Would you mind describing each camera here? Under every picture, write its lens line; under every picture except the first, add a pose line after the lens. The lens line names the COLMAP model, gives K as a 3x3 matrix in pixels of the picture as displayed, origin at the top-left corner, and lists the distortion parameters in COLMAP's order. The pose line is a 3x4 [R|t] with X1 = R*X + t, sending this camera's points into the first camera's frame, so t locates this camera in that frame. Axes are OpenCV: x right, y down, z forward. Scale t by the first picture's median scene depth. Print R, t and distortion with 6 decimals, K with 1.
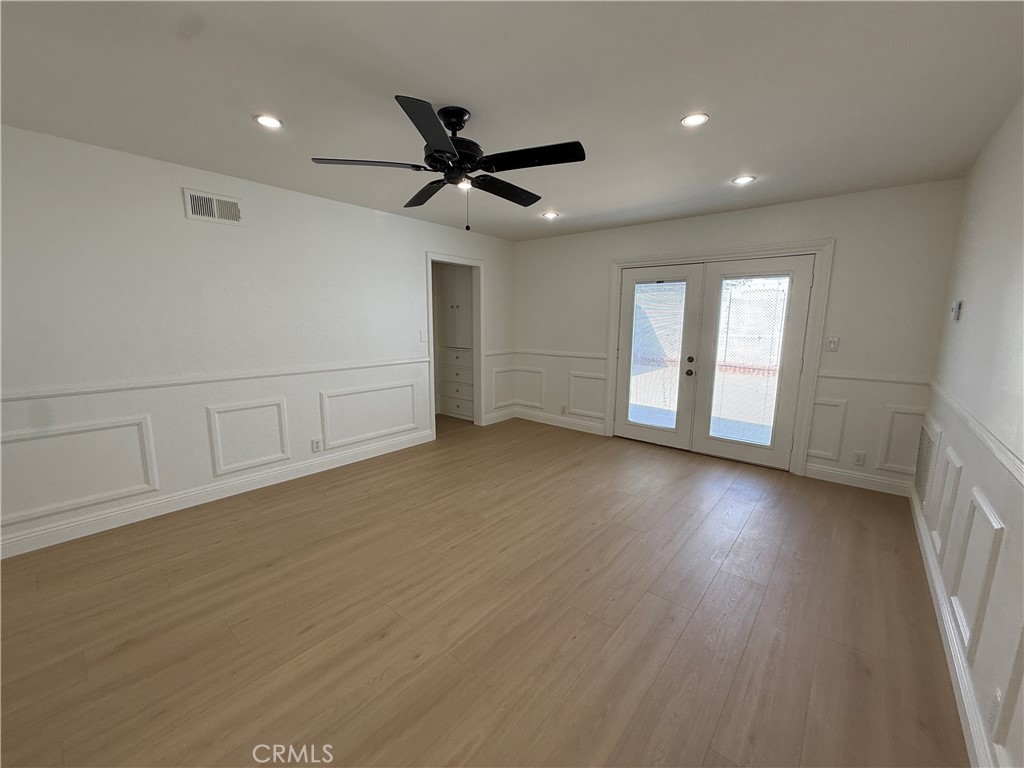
lens RADIAL K [[408.1, 0, 510.5], [0, 408.1, 384.7], [0, 0, 1]] dist [-0.000955, 0.000601]
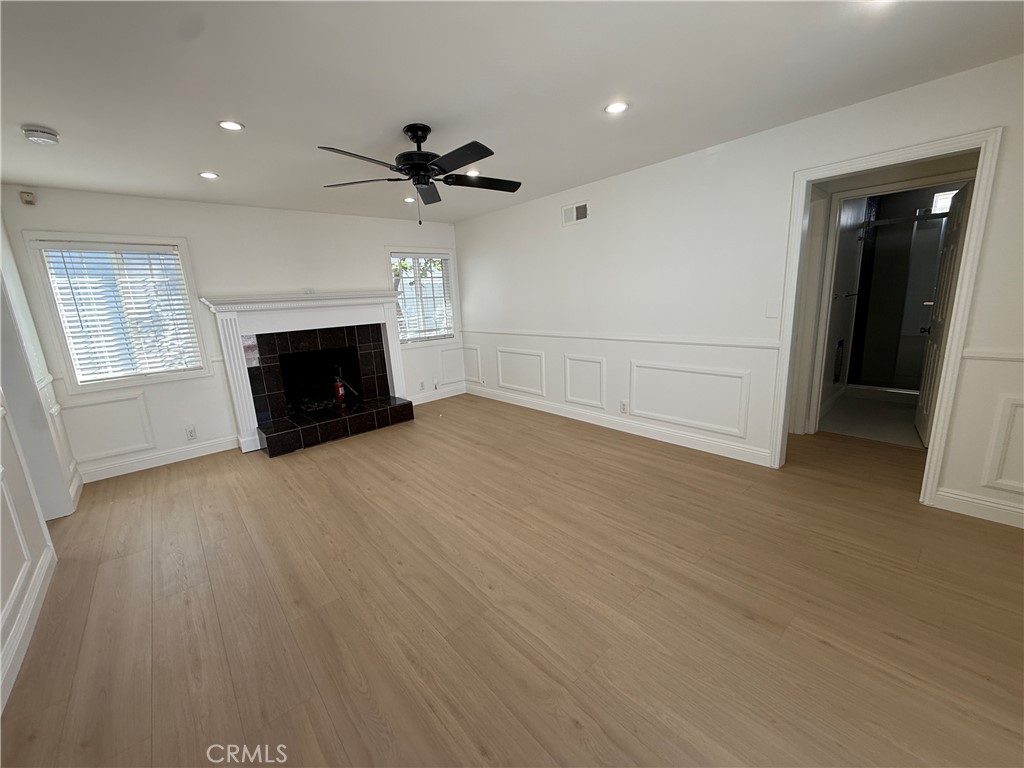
lens RADIAL K [[408.1, 0, 510.5], [0, 408.1, 384.7], [0, 0, 1]] dist [-0.000955, 0.000601]
pose [[-0.147771, 0.208962, -0.966695, 0.638794], [-0.110562, 0.967809, 0.226103, -0.128360], [0.982822, 0.140291, -0.119911, 0.844236]]
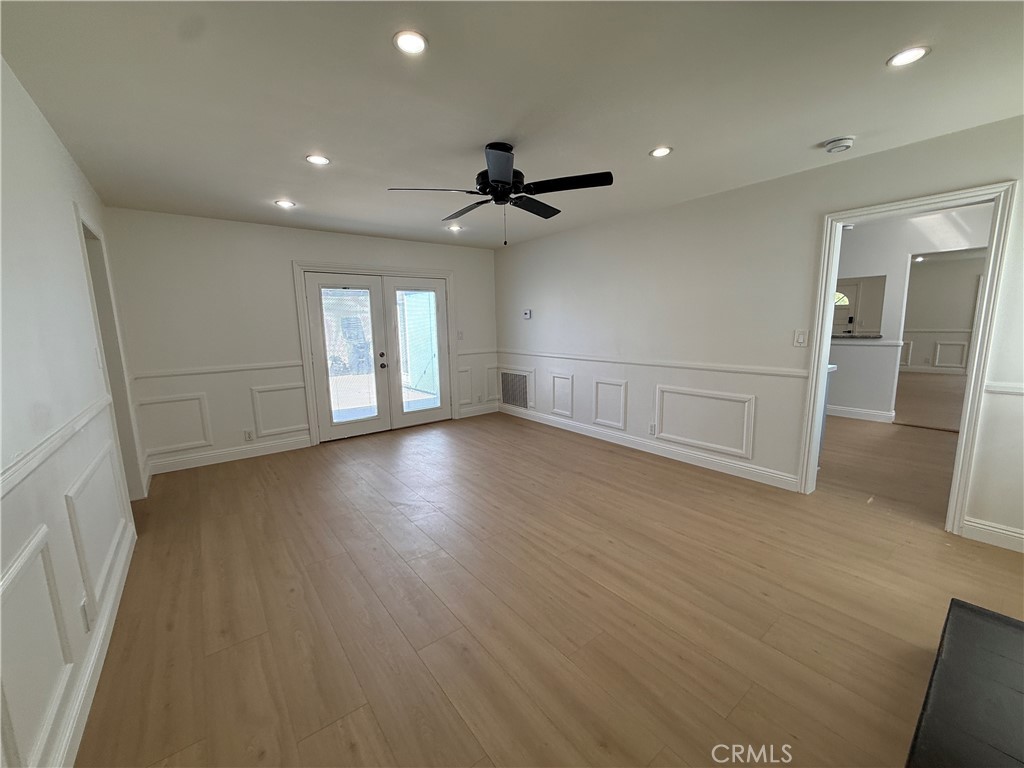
lens RADIAL K [[408.1, 0, 510.5], [0, 408.1, 384.7], [0, 0, 1]] dist [-0.000955, 0.000601]
pose [[0.206935, -0.158068, 0.965501, -0.784183], [0.179521, 0.976241, 0.121349, -0.063846], [-0.961743, 0.148216, 0.230395, 0.439525]]
